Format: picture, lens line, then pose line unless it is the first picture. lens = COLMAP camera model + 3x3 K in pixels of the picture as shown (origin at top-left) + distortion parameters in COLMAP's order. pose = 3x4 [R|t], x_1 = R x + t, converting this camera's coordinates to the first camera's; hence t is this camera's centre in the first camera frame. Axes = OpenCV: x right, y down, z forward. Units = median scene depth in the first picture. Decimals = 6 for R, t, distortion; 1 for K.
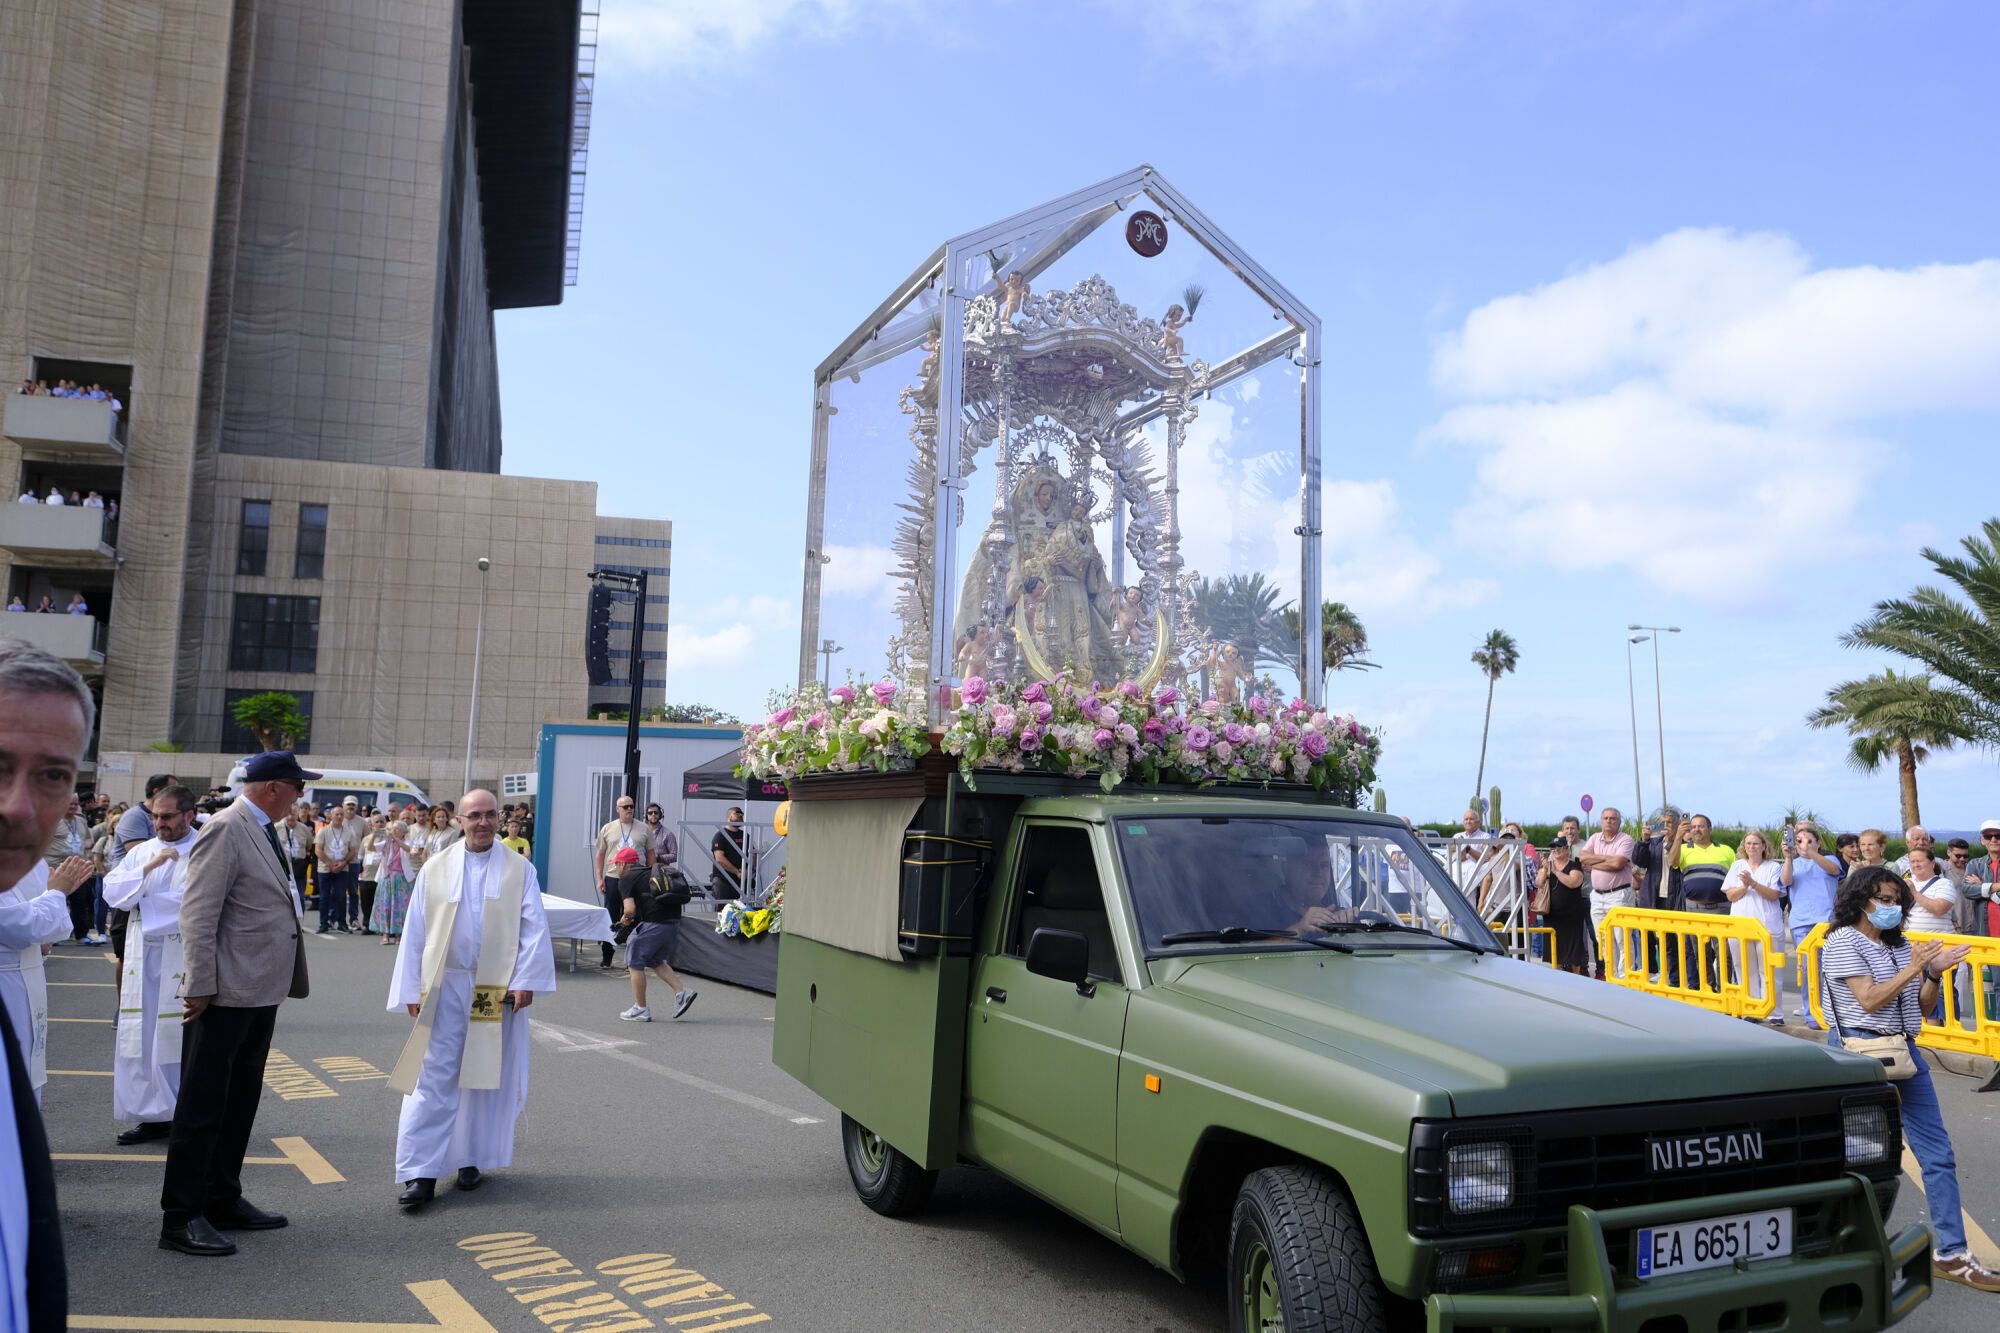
lens RADIAL K [[1410.5, 0, 1001.6], [0, 1410.5, 627.1], [0, 0, 1]] dist [-0.003182, 0.004139]
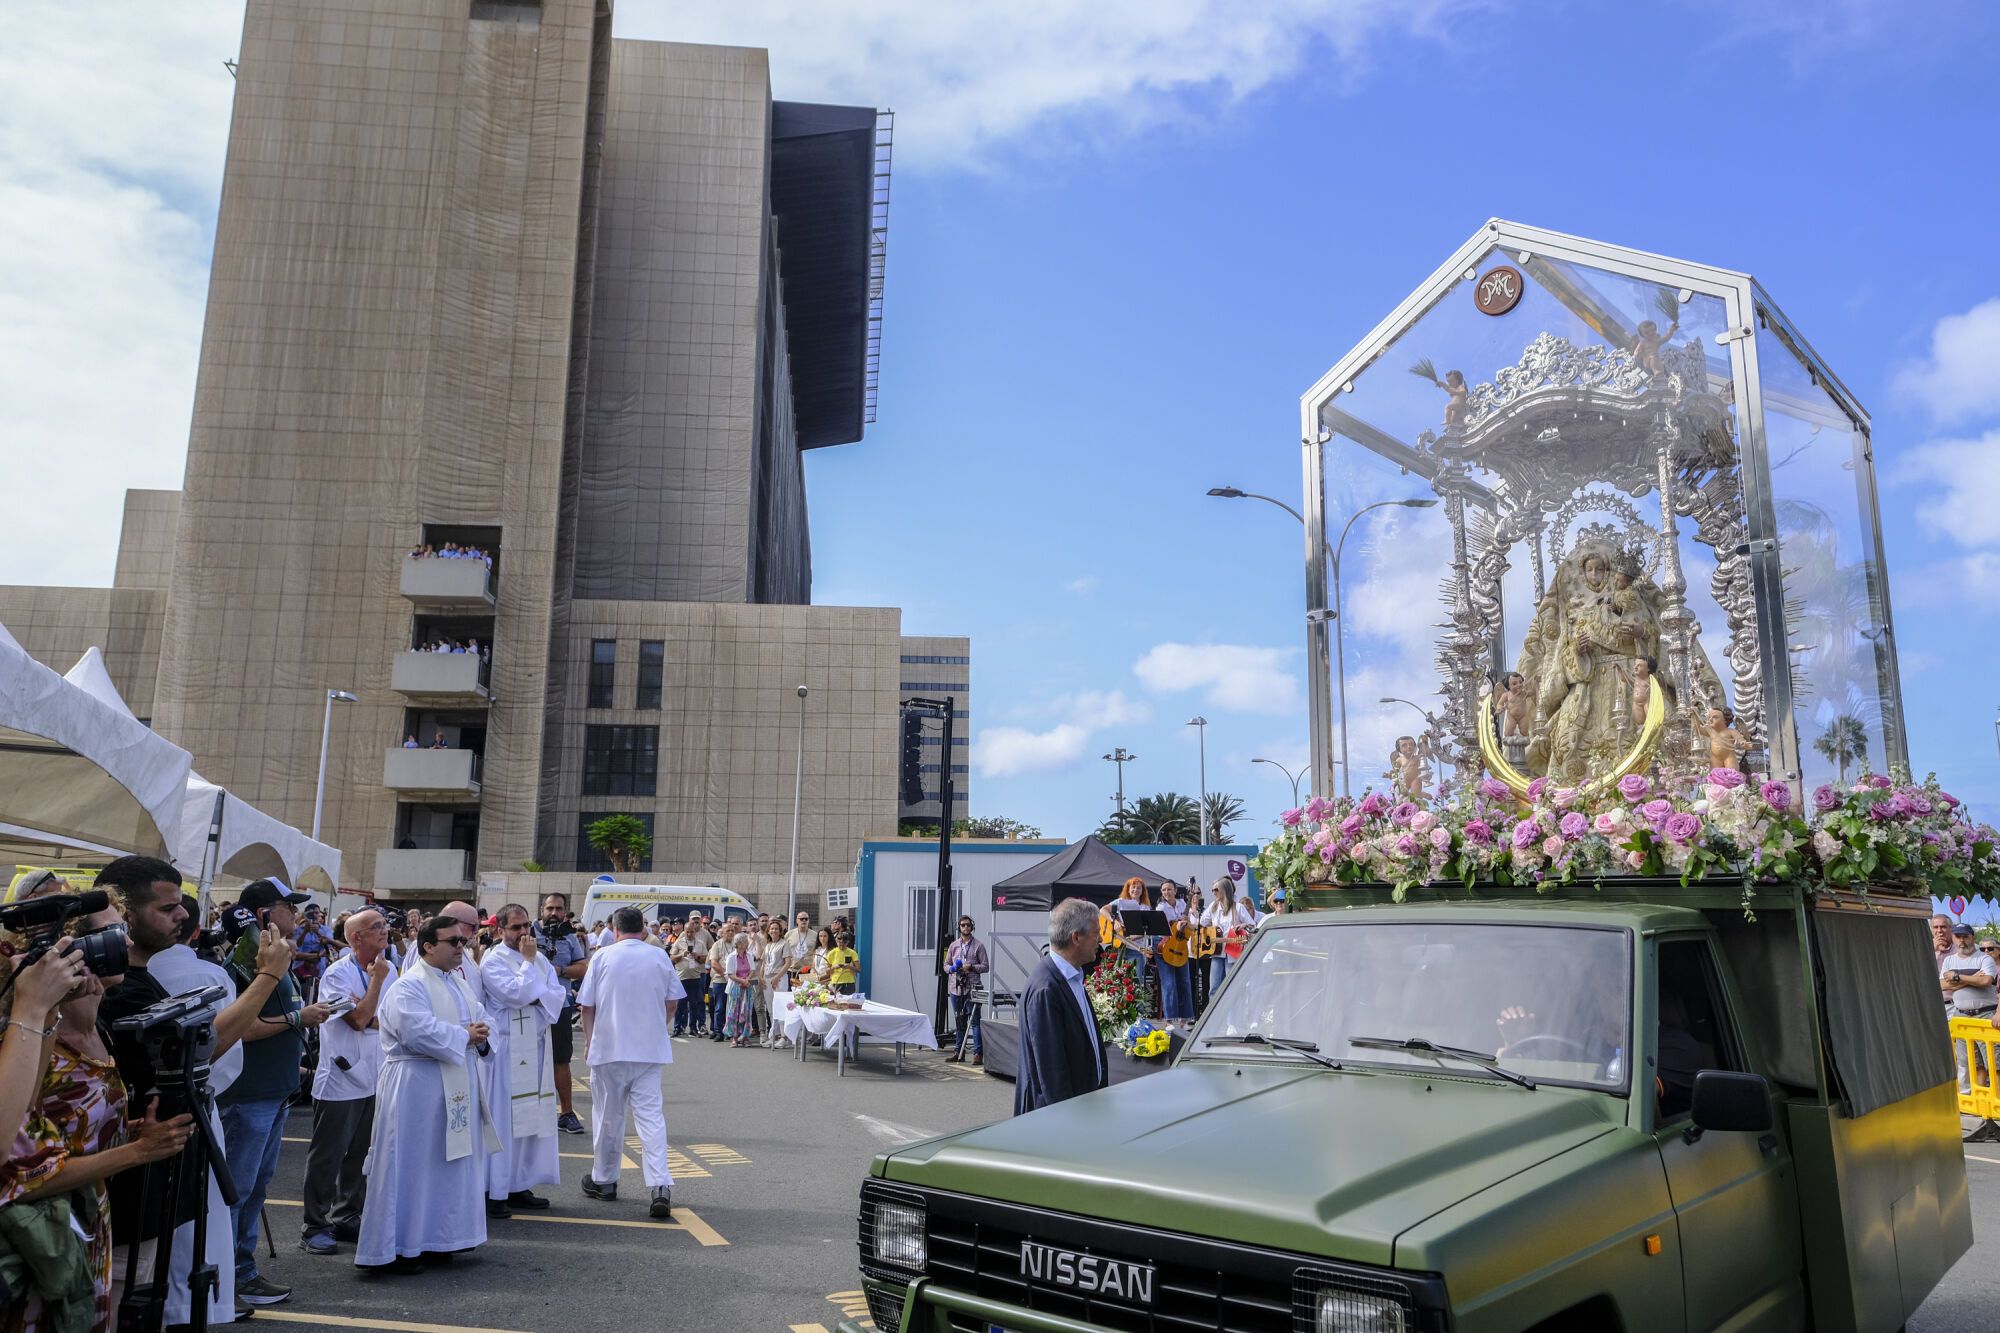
lens RADIAL K [[1412.1, 0, 1020.8], [0, 1412.1, 633.7], [0, 0, 1]] dist [-0.000500, 0.001720]
pose [[0.980521, -0.046425, -0.190849, 0.003202], [0.032920, 0.996764, -0.073331, -0.003077], [0.193636, 0.065620, 0.978876, -0.020809]]
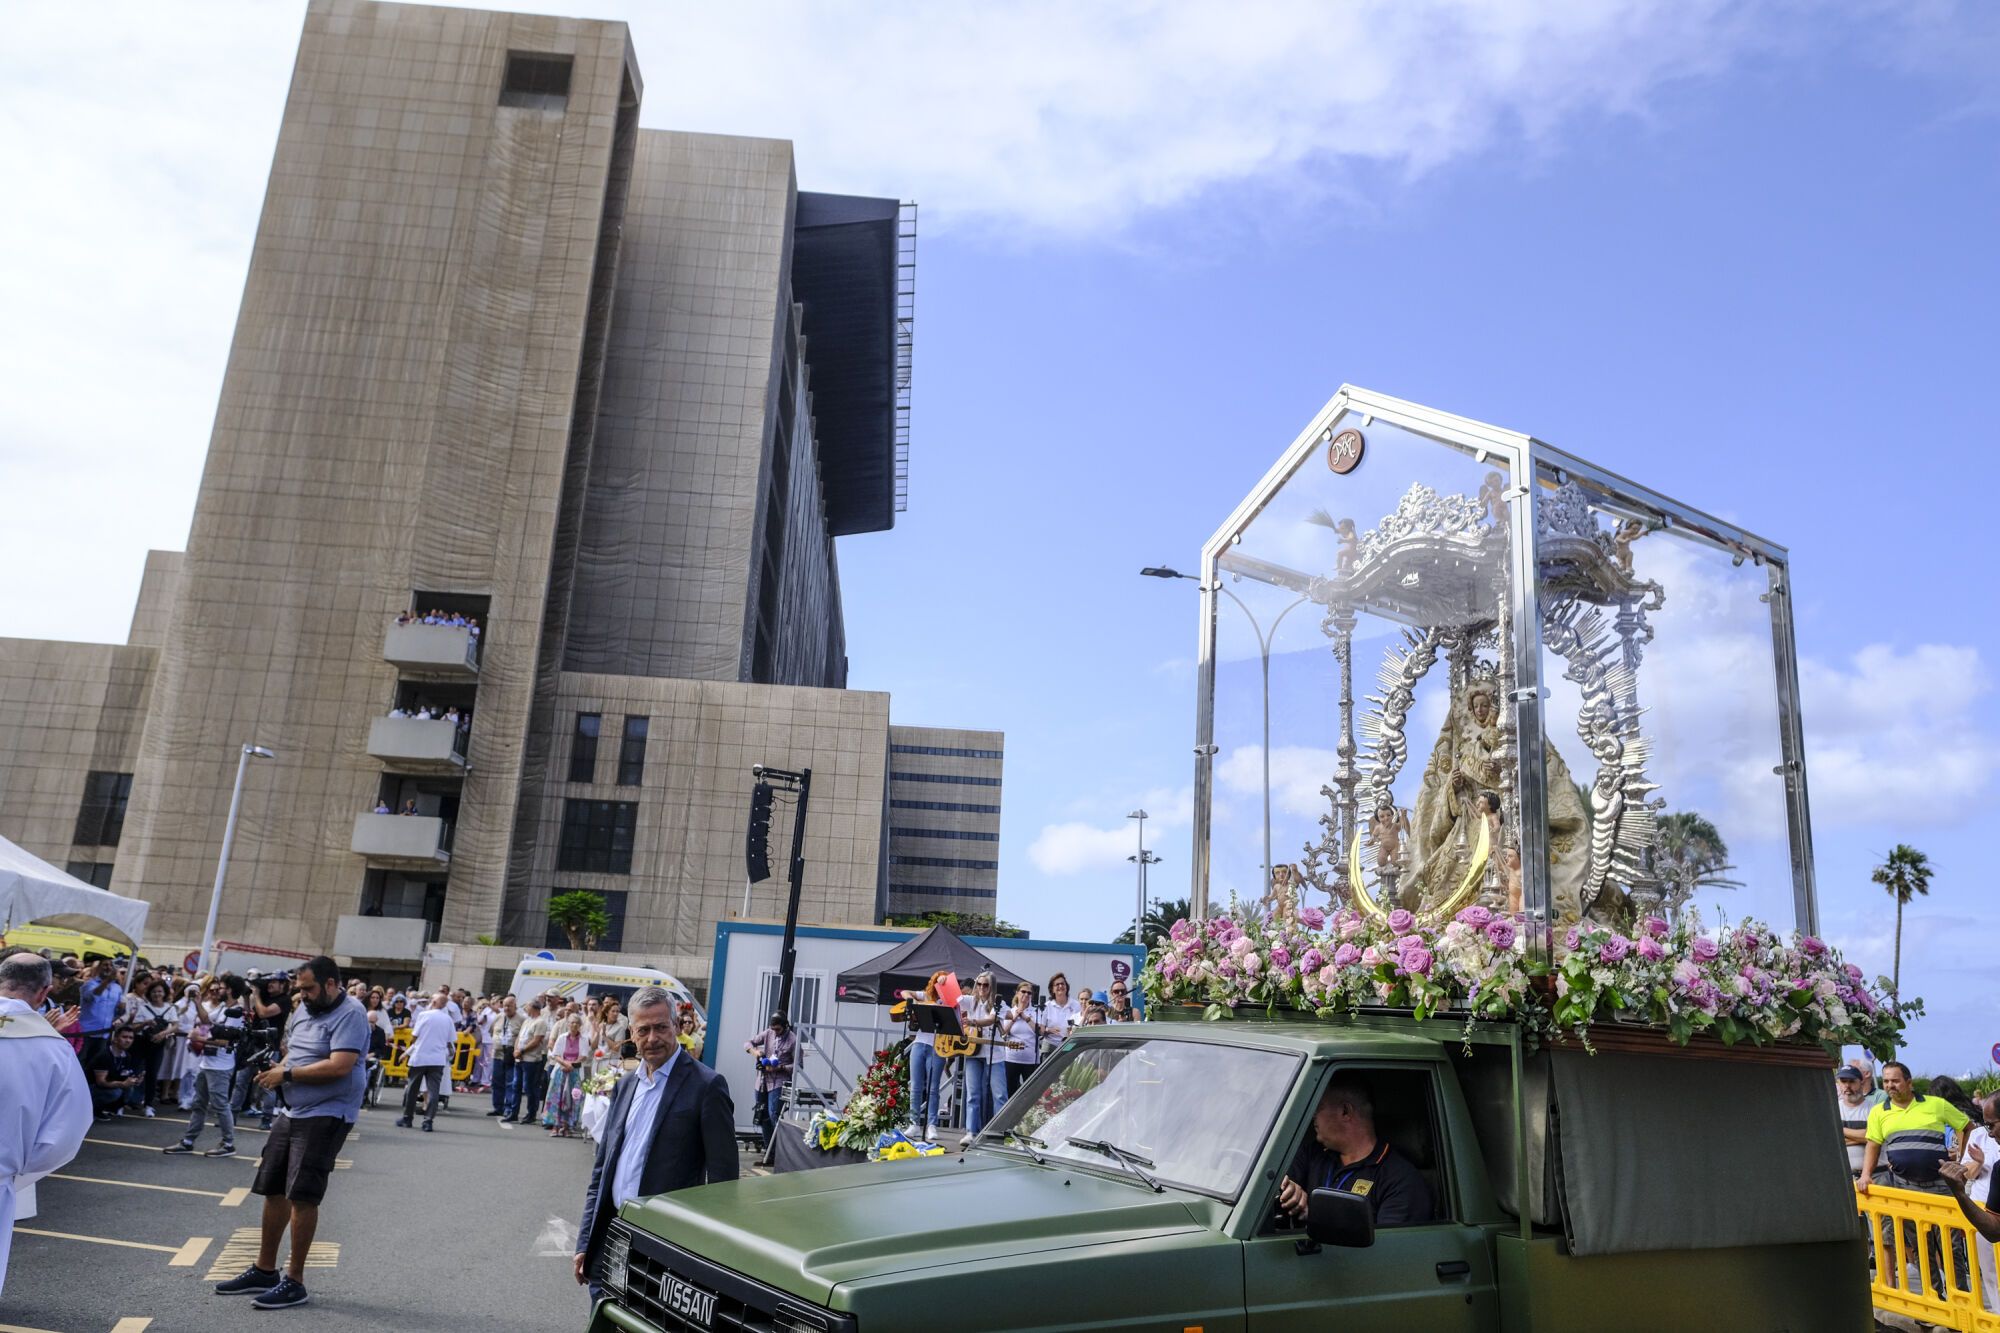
lens RADIAL K [[1410.5, 0, 1001.6], [0, 1410.5, 627.1], [0, 0, 1]] dist [-0.003182, 0.004139]
pose [[0.969040, -0.027940, -0.245318, 0.056460], [-0.008948, 0.988950, -0.147981, 0.003293], [0.246742, 0.145595, 0.958082, 0.020205]]
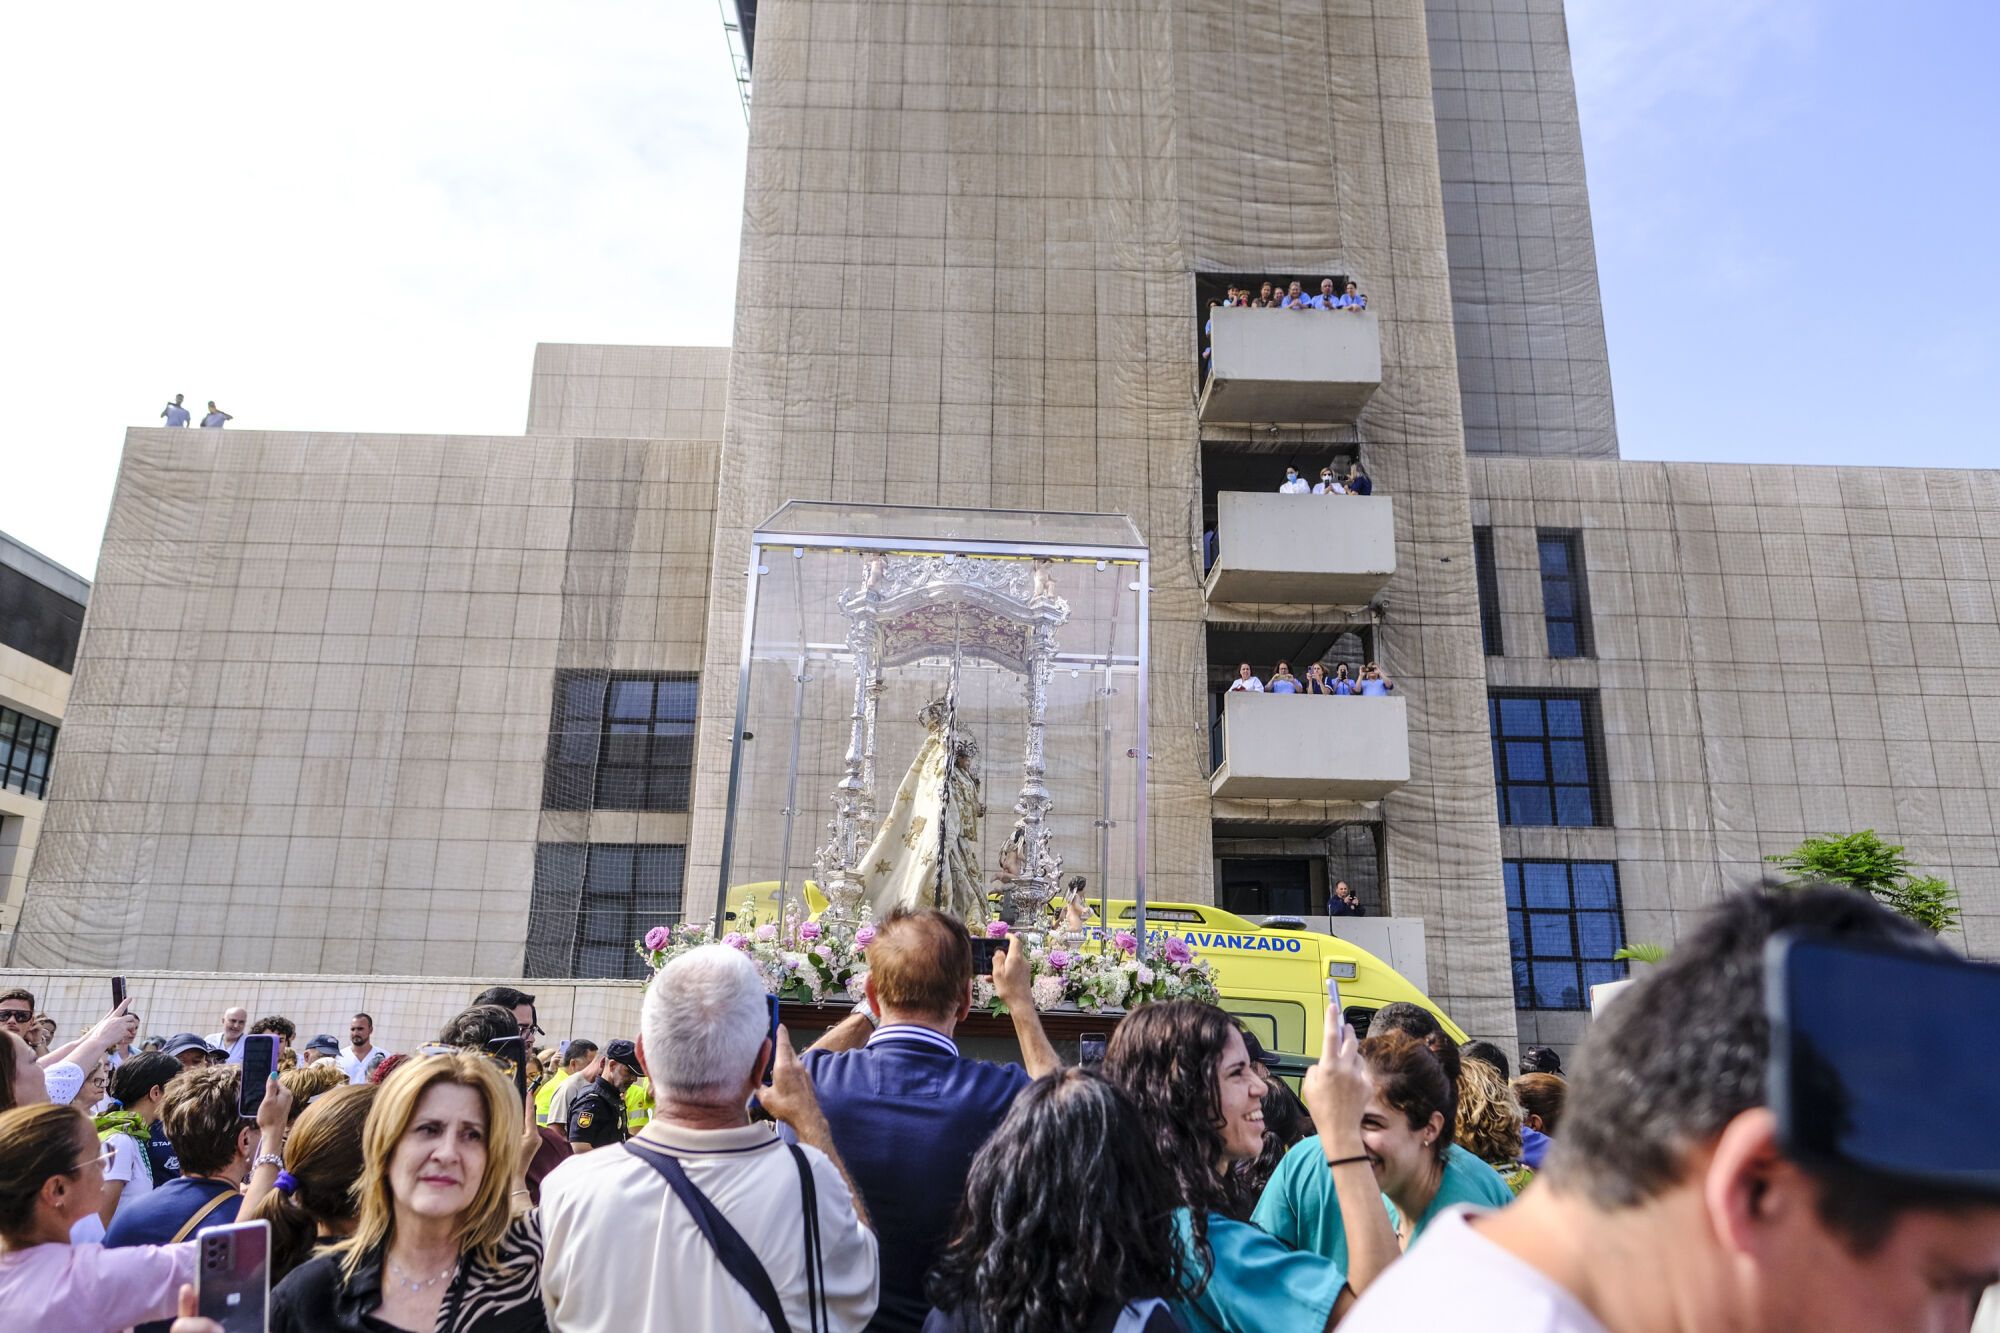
lens RADIAL K [[1358.9, 0, 958.8], [0, 1358.9, 667.6], [0, 0, 1]] dist [-0.003130, 0.001250]
pose [[0.956639, -0.074753, -0.281521, -0.611234], [0.030088, 0.986697, -0.159759, 0.050893], [0.289718, 0.144361, 0.946162, 0.452204]]
